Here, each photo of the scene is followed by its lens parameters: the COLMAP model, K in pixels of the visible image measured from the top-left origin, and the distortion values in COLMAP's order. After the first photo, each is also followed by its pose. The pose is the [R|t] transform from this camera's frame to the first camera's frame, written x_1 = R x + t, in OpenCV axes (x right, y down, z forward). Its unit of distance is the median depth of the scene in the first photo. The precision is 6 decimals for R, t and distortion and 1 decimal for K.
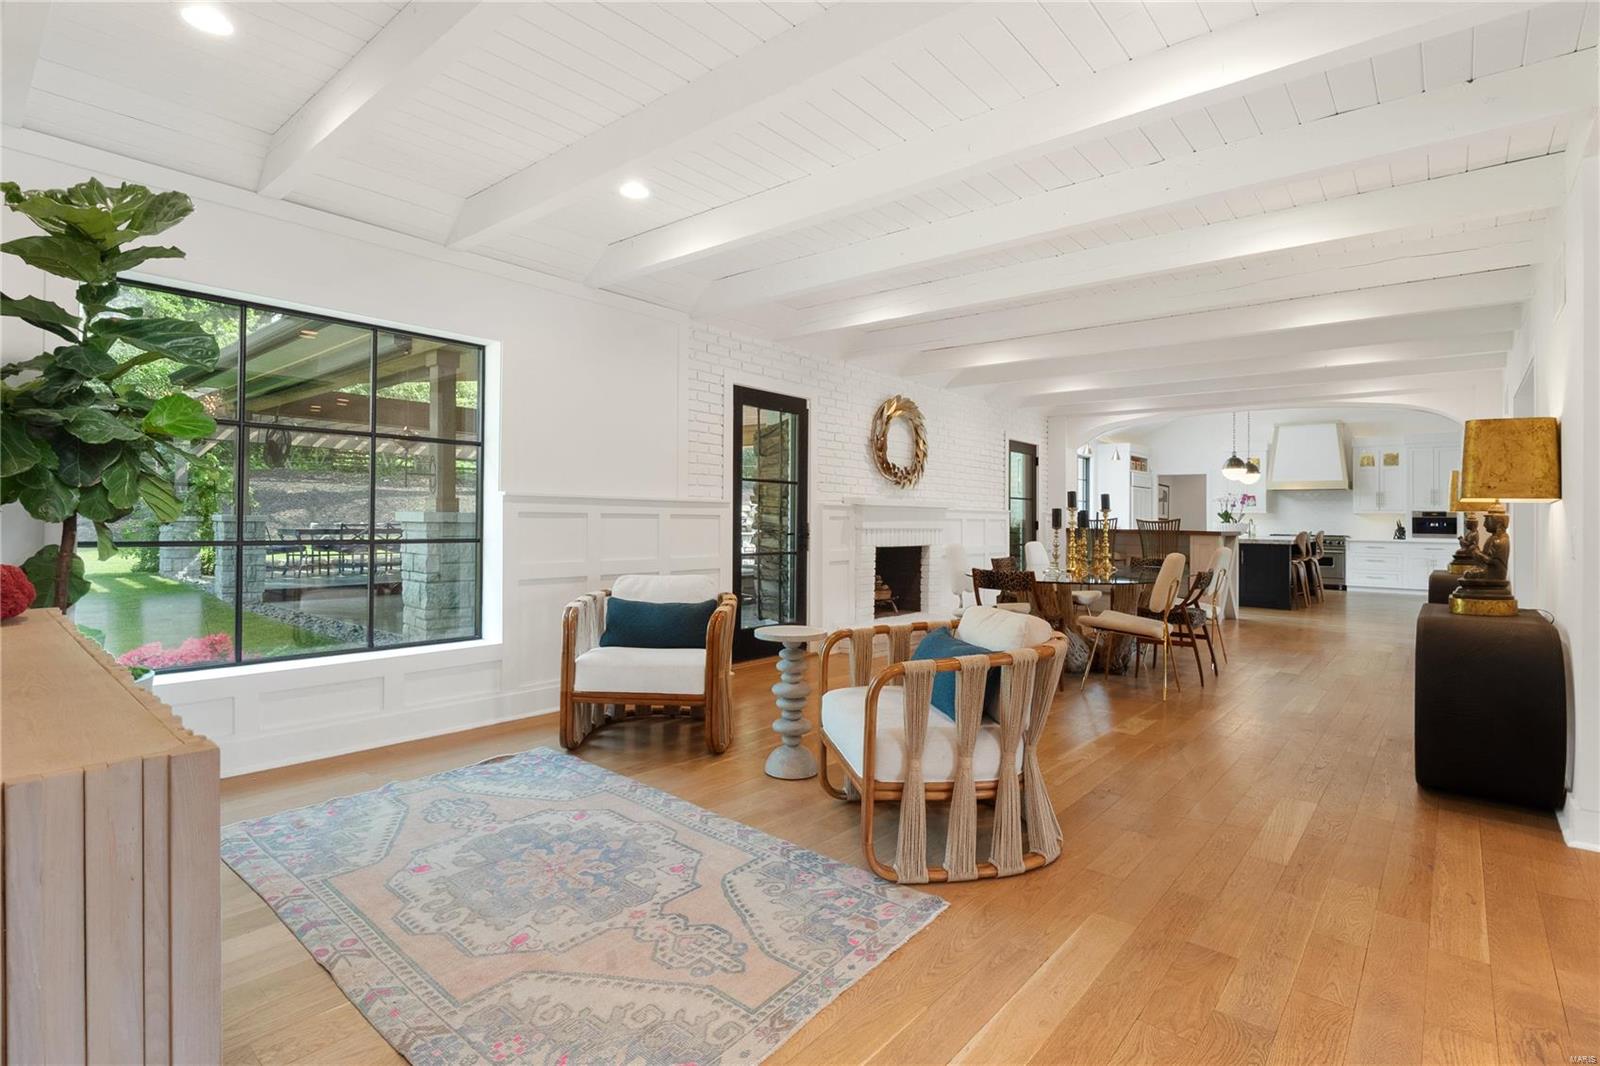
lens RADIAL K [[762.4, 0, 794.5], [0, 762.4, 514.6], [0, 0, 1]] dist [-0.013420, -0.001747]
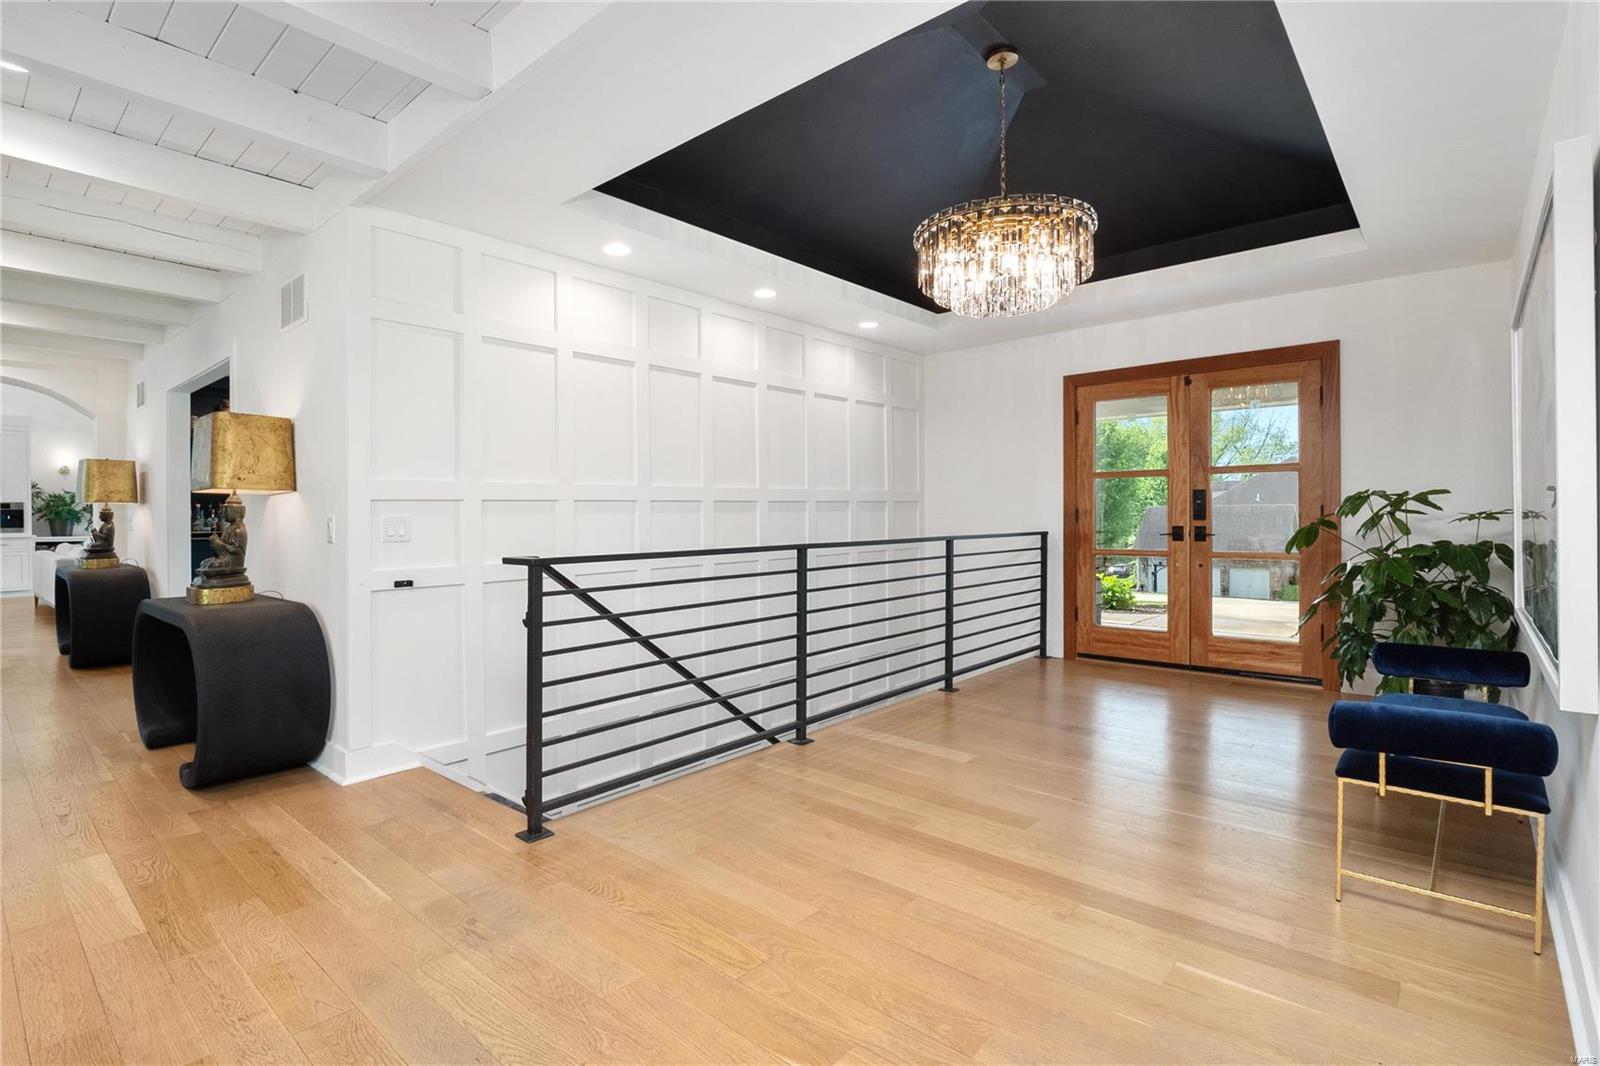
lens RADIAL K [[766.0, 0, 791.1], [0, 766.0, 524.5], [0, 0, 1]] dist [-0.001795, -0.000365]
pose [[0.007488, -0.027415, 0.999596, -0.069452], [0.003676, 0.999618, 0.027388, 0.000522], [-0.999965, 0.003470, 0.007586, 0.124619]]
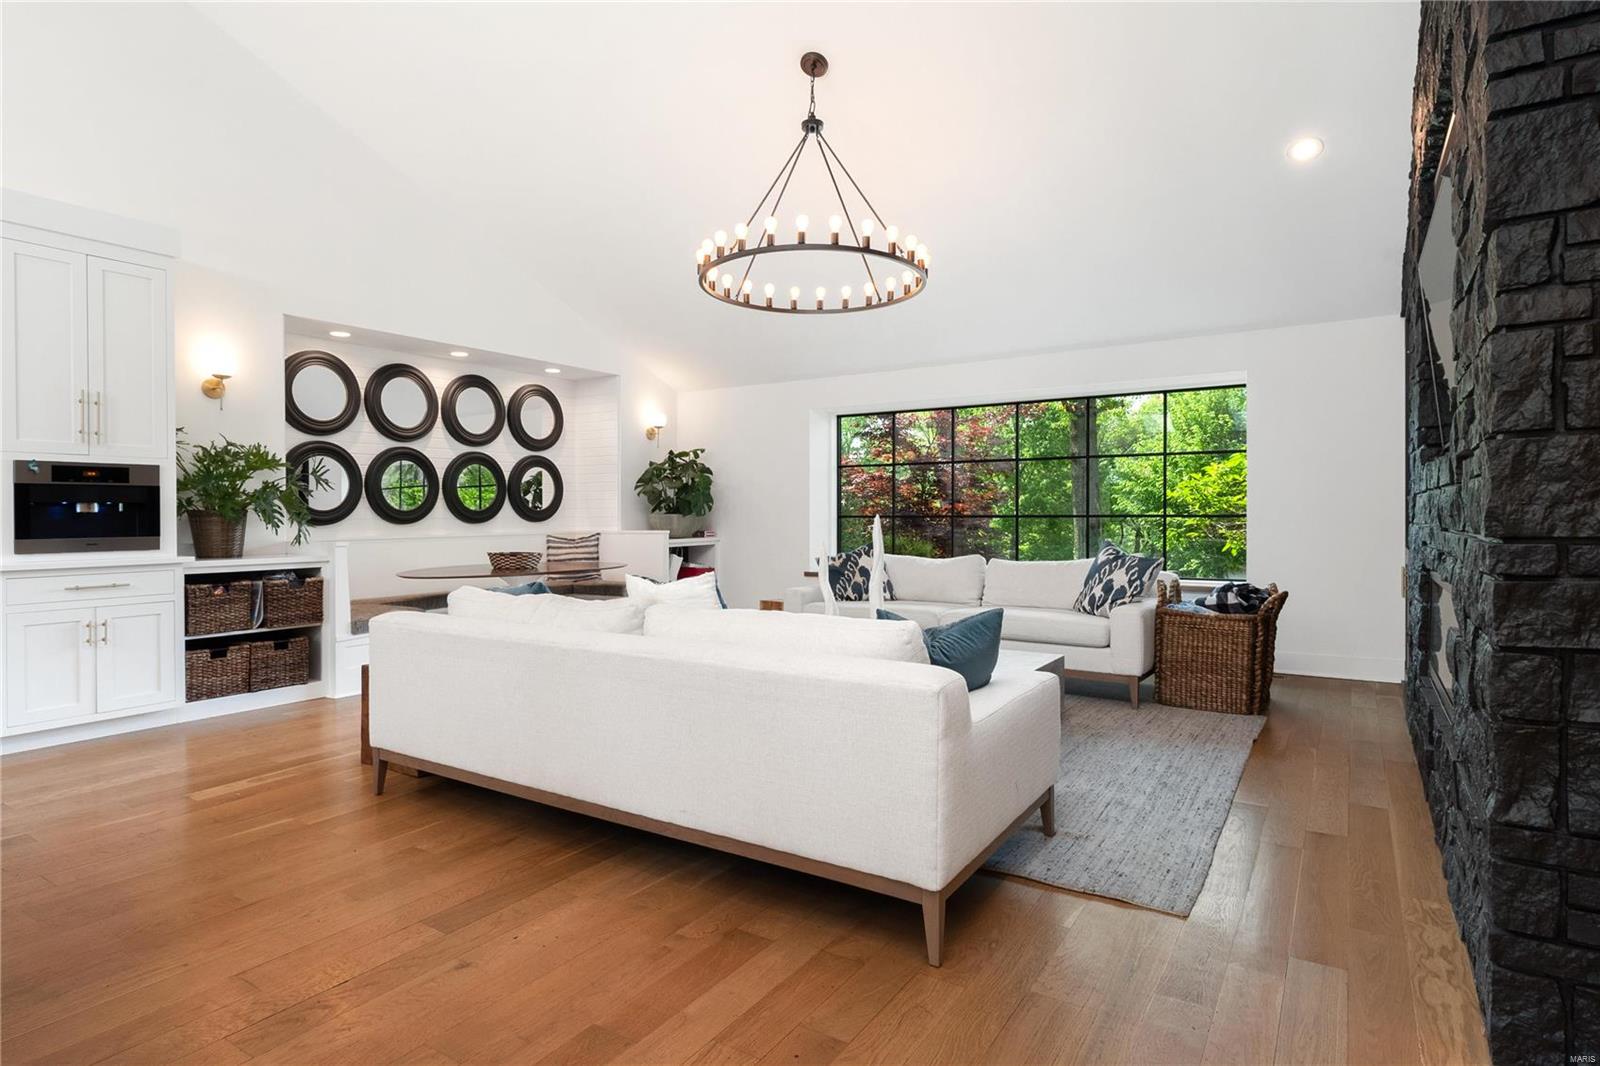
lens RADIAL K [[845.8, 0, 800.0], [0, 845.8, 533.0], [0, 0, 1]] dist [-0.021412, -0.000298]
pose [[-0.144510, -0.037211, 0.988803, 0.901183], [0.001844, 0.999281, 0.037875, 0.021552], [-0.989502, 0.007297, -0.144338, 1.466790]]
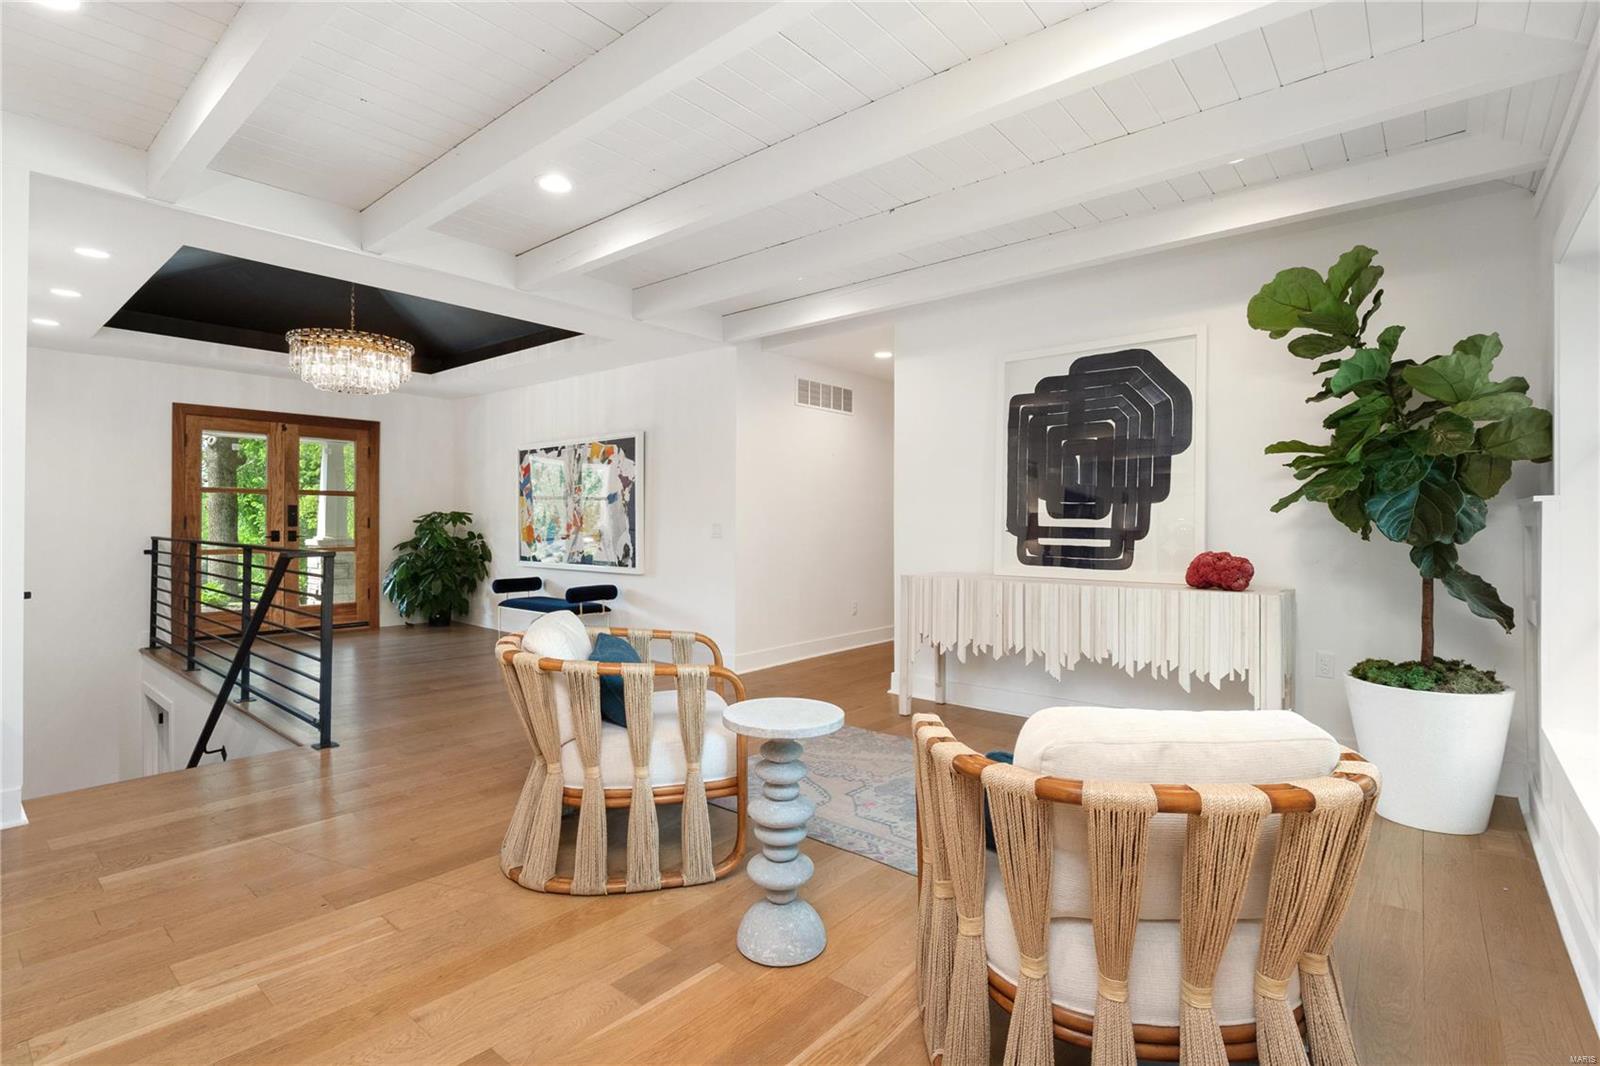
lens RADIAL K [[754.7, 0, 809.3], [0, 754.7, 515.1], [0, 0, 1]] dist [-0.014497, -0.000569]
pose [[-0.999405, -0.020080, -0.028049, -0.004339], [-0.019714, 0.999717, -0.013279, 0.002123], [0.028307, -0.012718, -0.999518, 0.868268]]
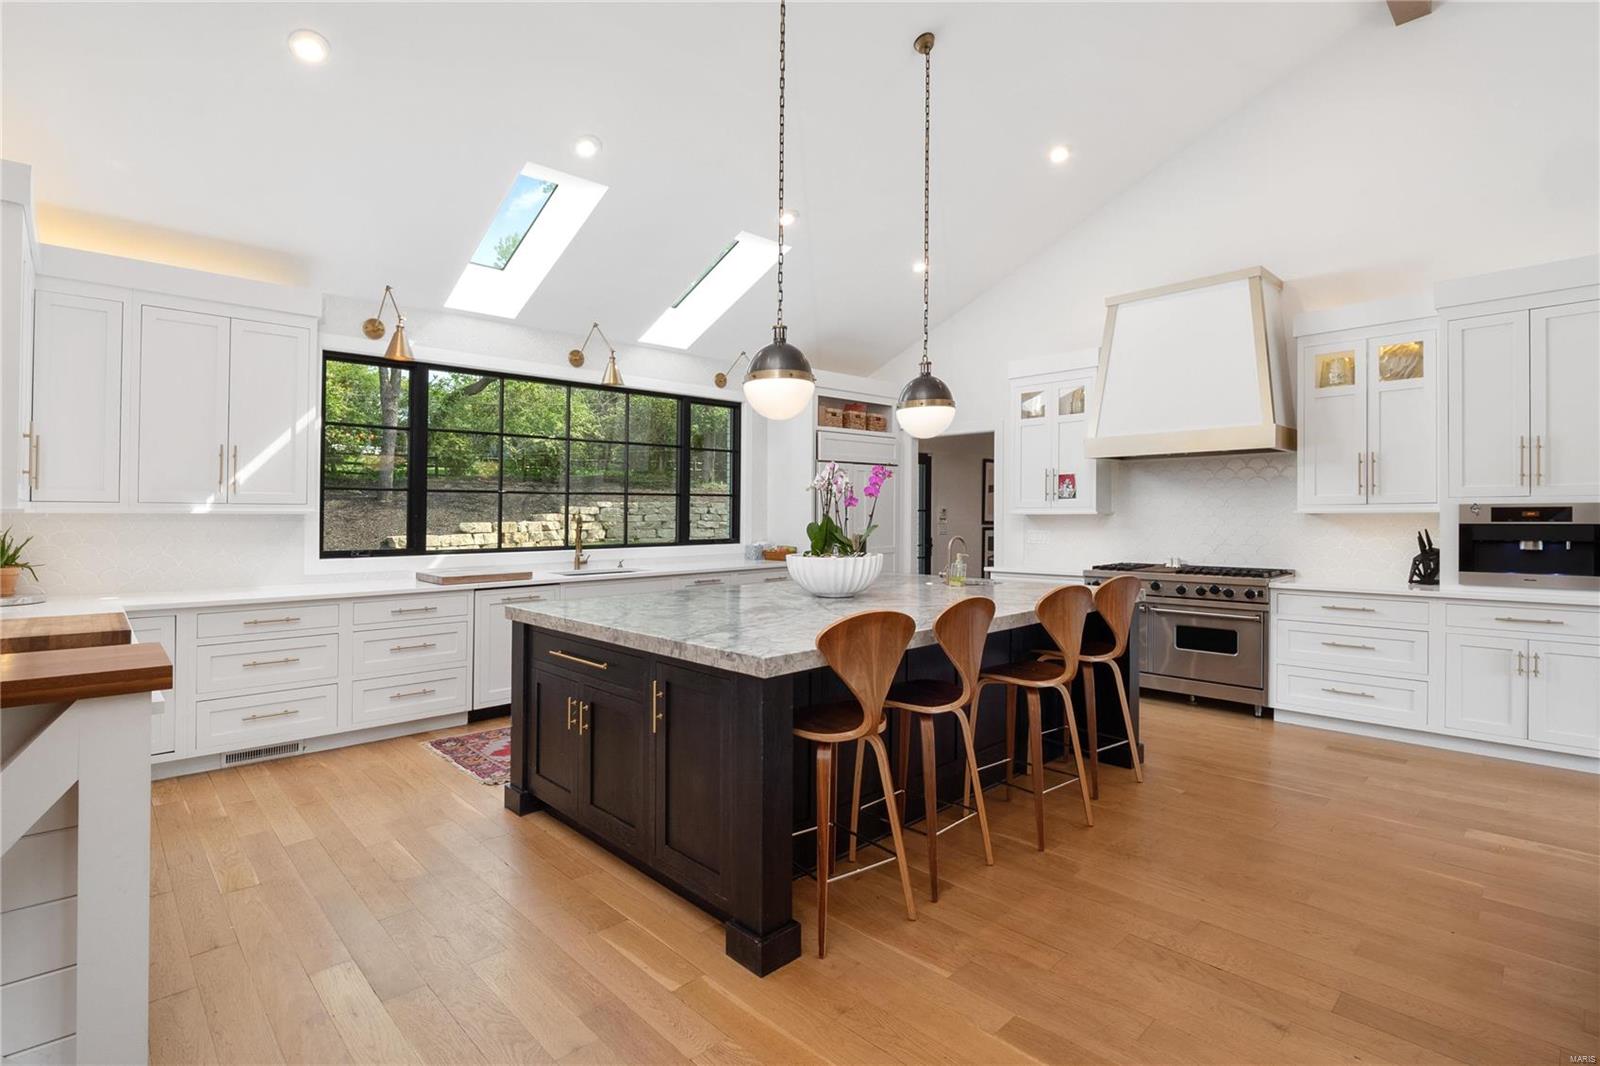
lens RADIAL K [[765.7, 0, 750.7], [0, 765.7, 527.3], [0, 0, 1]] dist [-0.015808, -0.000822]
pose [[0.991887, -0.016357, -0.126069, 1.064485], [0.018678, 0.999677, 0.017246, -0.013185], [0.125746, -0.019460, 0.991872, 1.217978]]
